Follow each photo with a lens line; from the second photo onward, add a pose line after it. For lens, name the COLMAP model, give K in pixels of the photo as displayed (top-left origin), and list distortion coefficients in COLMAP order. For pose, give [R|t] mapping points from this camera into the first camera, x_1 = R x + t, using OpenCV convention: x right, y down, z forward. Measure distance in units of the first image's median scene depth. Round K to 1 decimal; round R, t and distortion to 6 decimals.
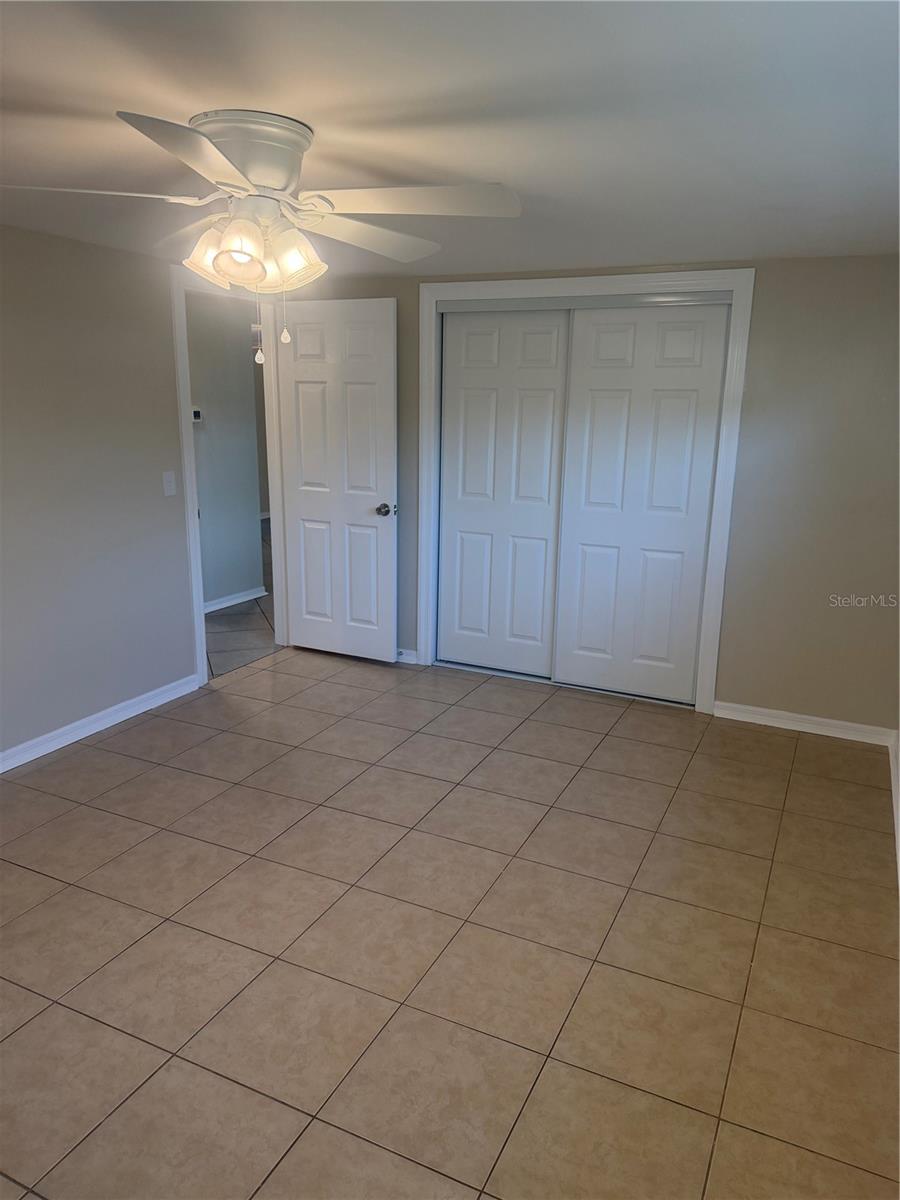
lens RADIAL K [[842.4, 0, 446.6], [0, 842.4, 606.6], [0, 0, 1]] dist [0.038614, -0.044181]
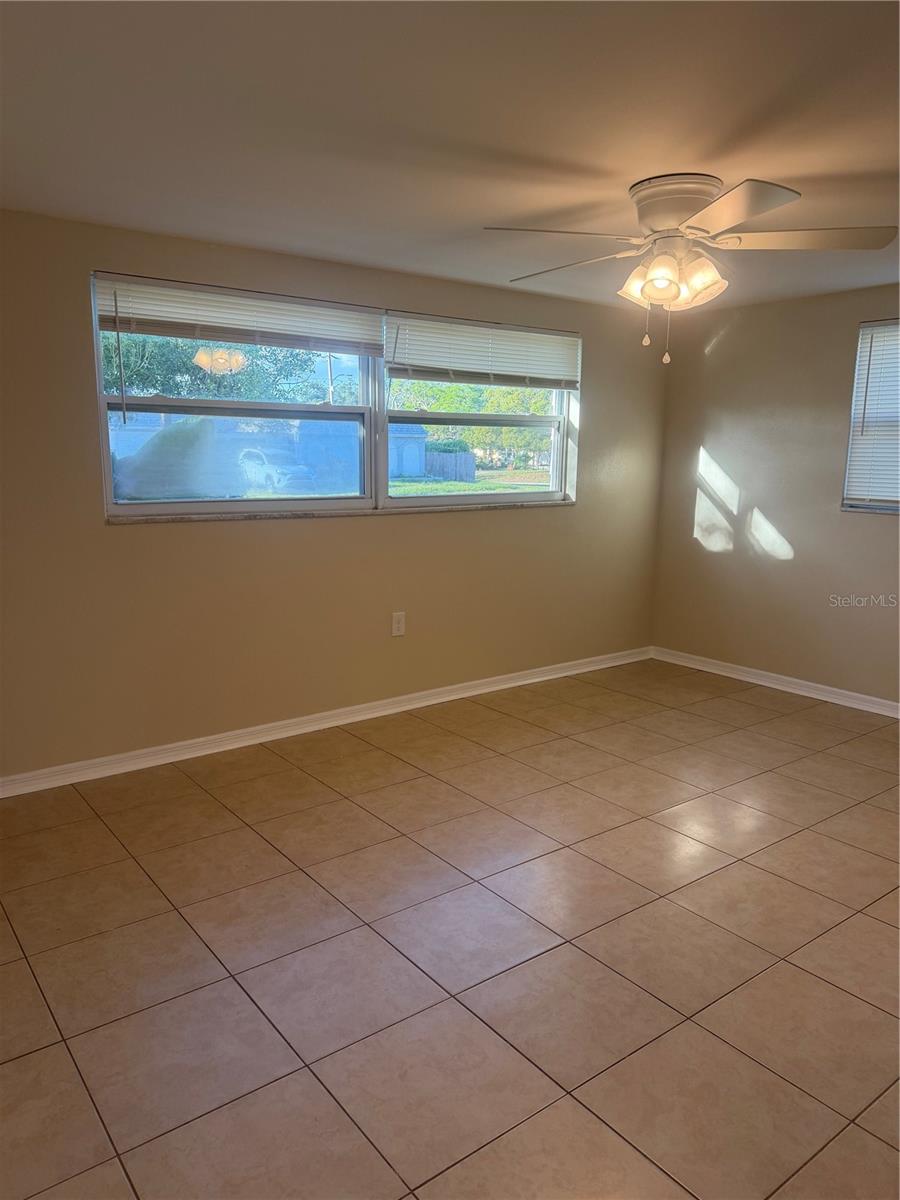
lens RADIAL K [[842.4, 0, 446.6], [0, 842.4, 606.6], [0, 0, 1]] dist [0.038614, -0.044181]
pose [[-0.892564, -0.111255, 0.436980, -0.392354], [0.079744, 0.914866, 0.395805, -0.366923], [-0.443813, 0.388128, -0.807704, 1.747333]]
